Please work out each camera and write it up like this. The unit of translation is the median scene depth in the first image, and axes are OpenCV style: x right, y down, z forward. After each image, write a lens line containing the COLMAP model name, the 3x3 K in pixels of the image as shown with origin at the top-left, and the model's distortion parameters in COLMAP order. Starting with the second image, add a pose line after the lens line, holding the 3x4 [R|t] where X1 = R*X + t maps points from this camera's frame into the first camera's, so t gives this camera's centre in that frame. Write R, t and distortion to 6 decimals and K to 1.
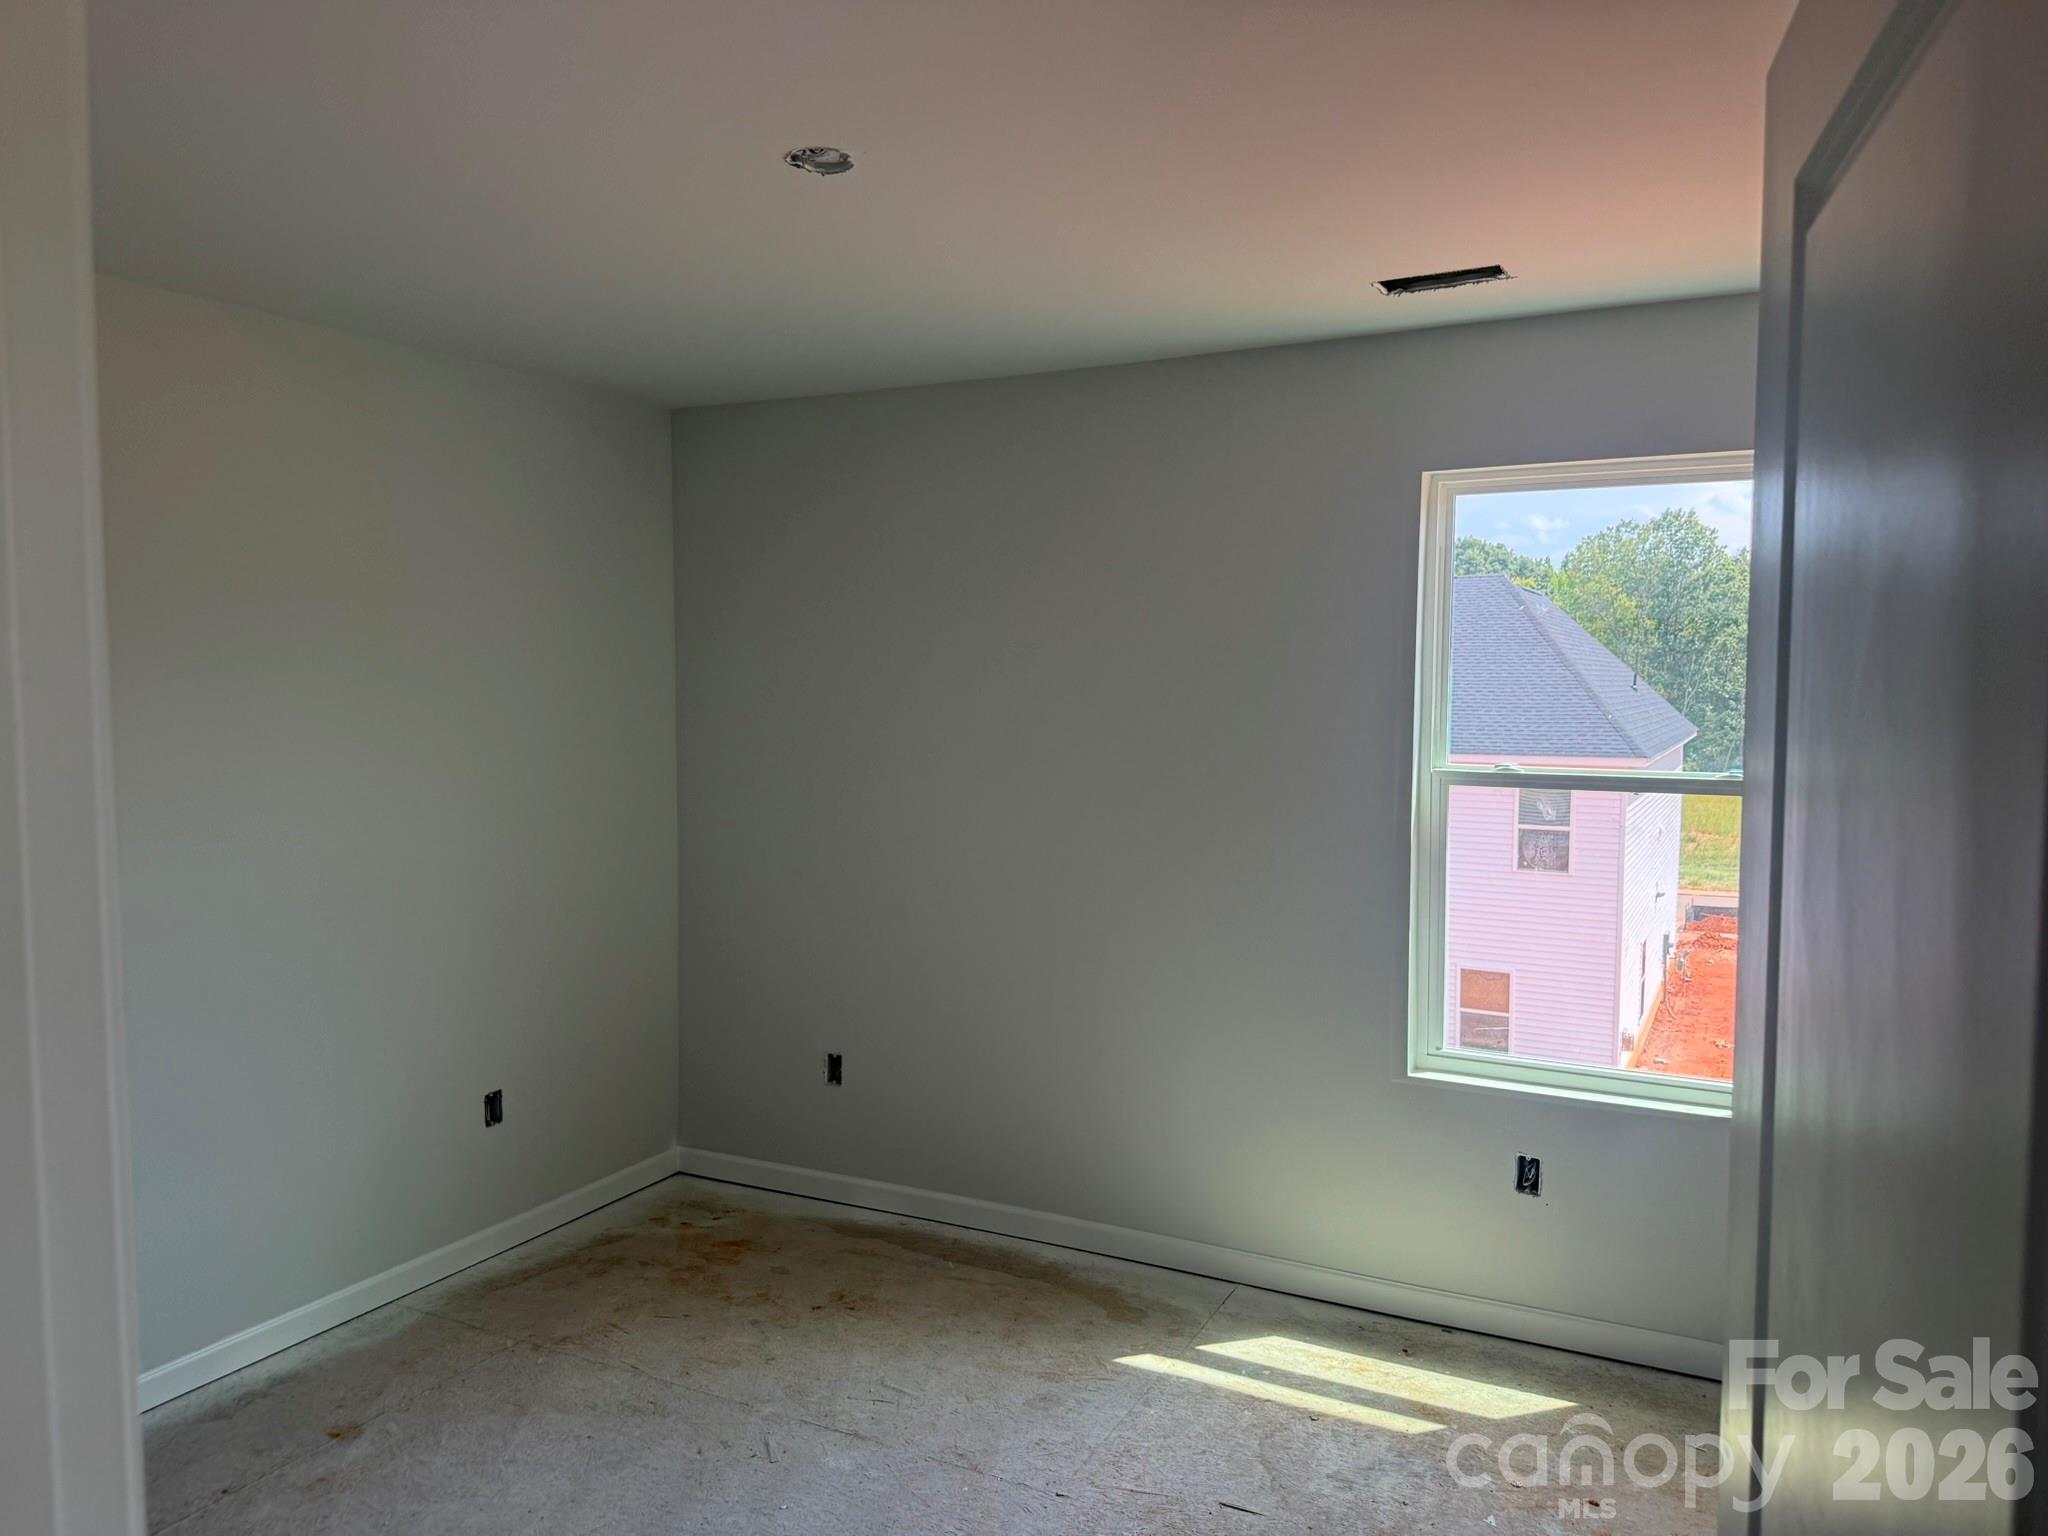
lens RADIAL K [[1460.3, 0, 1022.5], [0, 1460.3, 760.2], [0, 0, 1]] dist [0.048385, -0.057755]
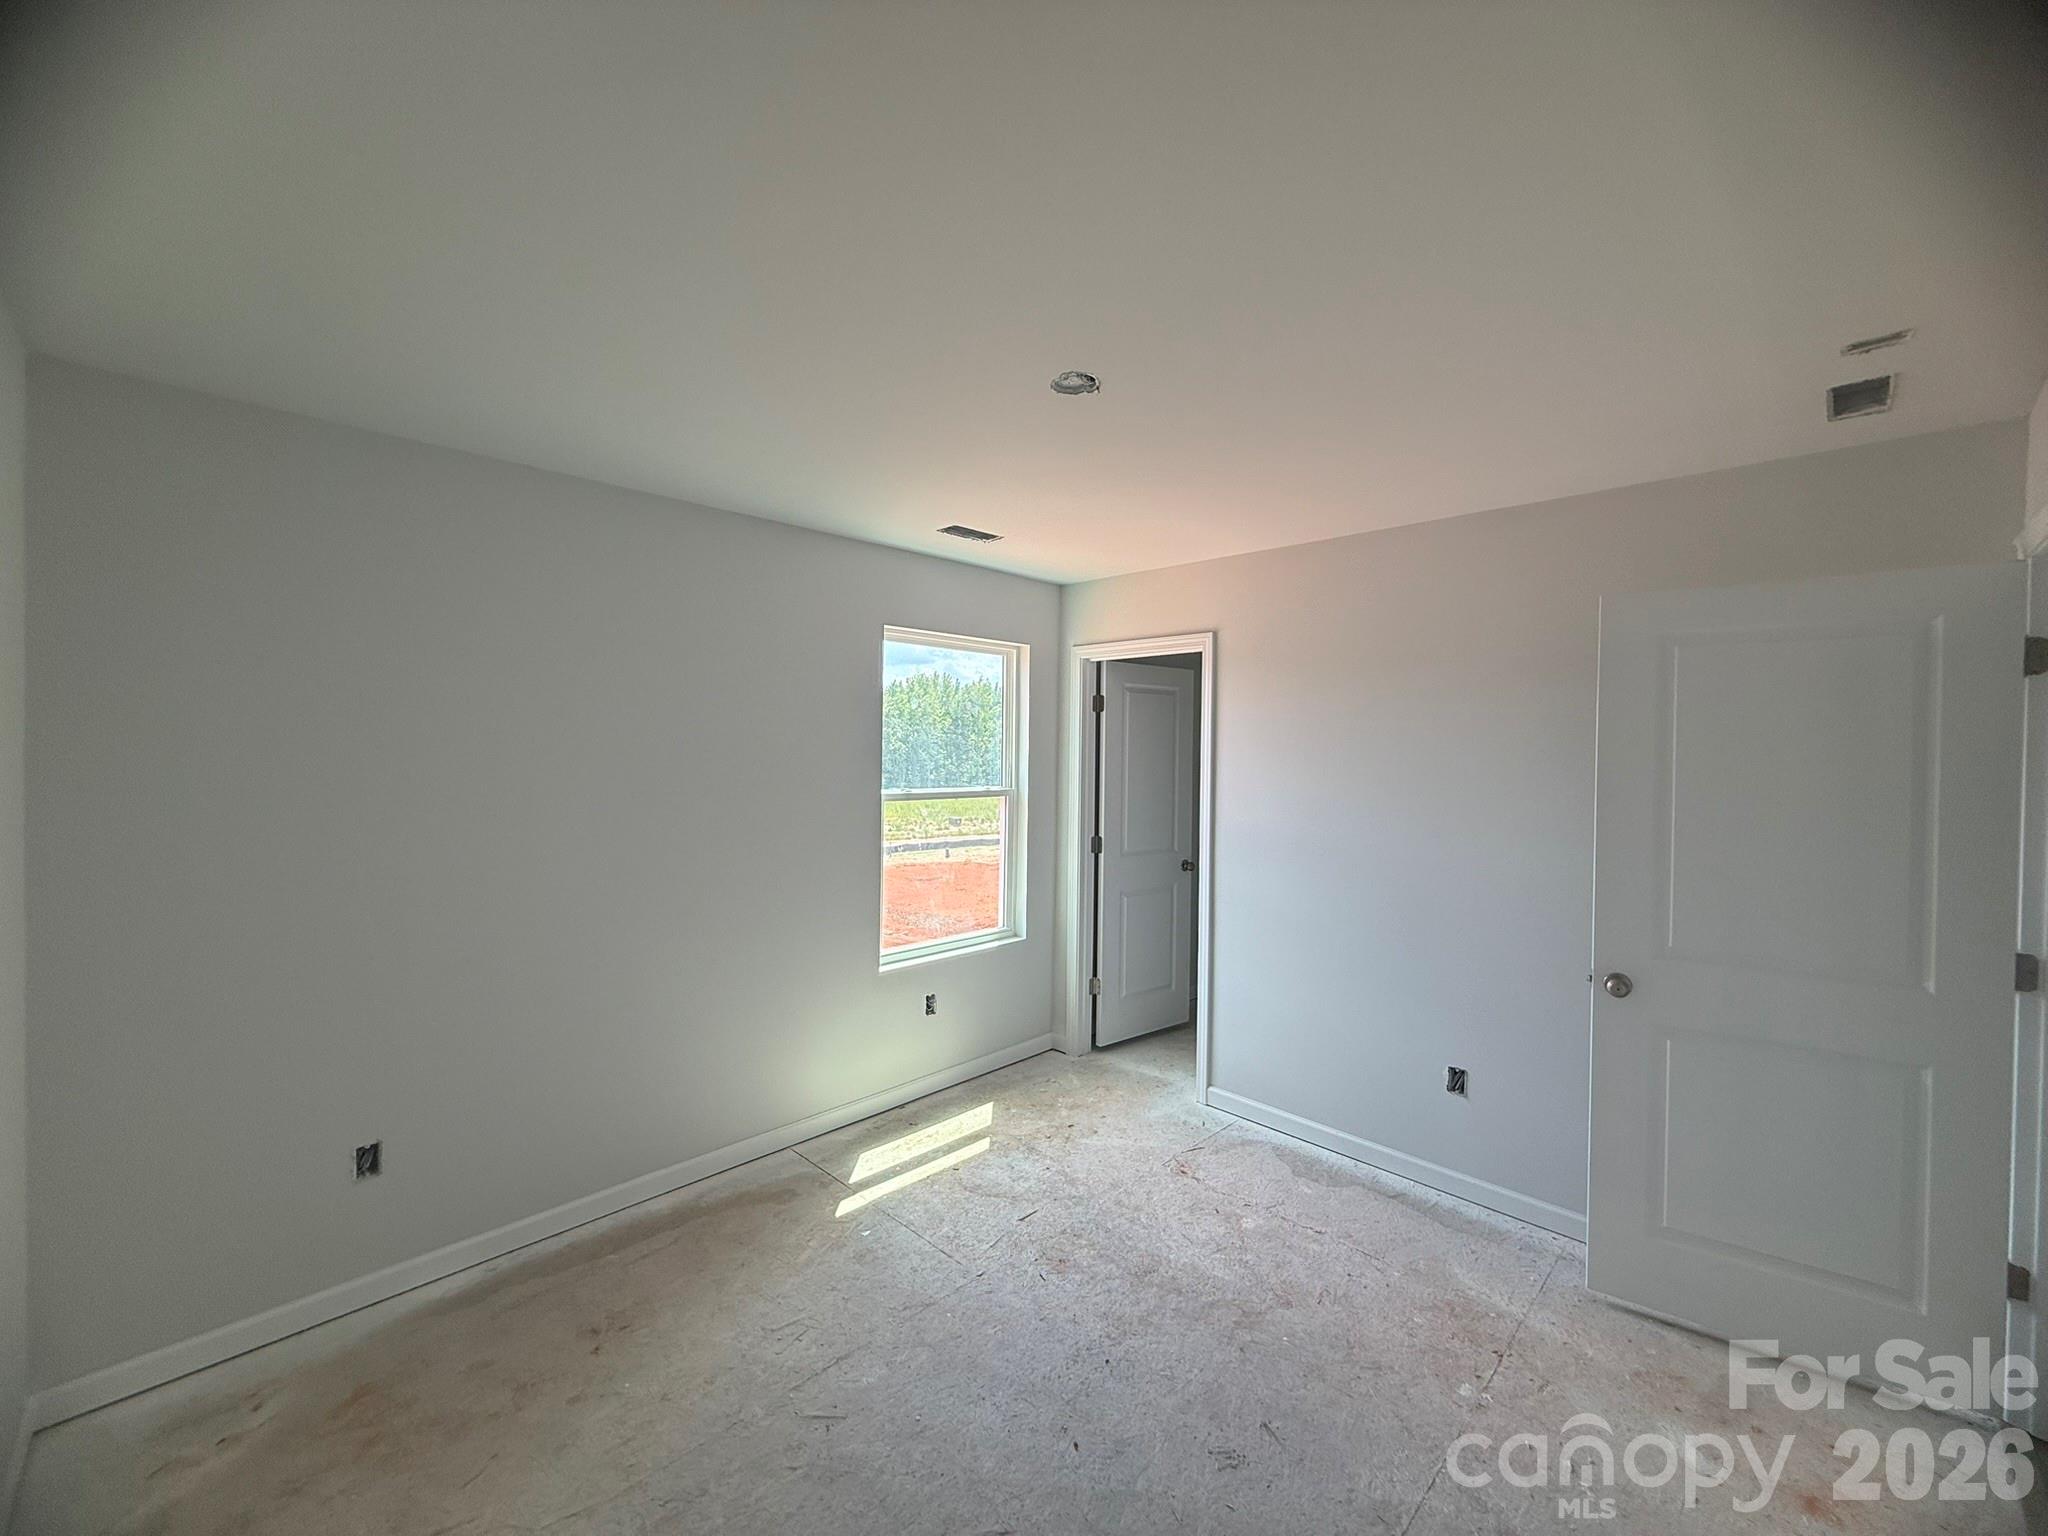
lens RADIAL K [[822.4, 0, 1018.8], [0, 822.4, 781.0], [0, 0, 1]] dist [0.003680, 0.001010]
pose [[0.286484, -0.022835, 0.957813, -0.612590], [0.046510, 0.998869, 0.009903, -0.009794], [-0.956955, 0.041711, 0.287222, 0.564351]]
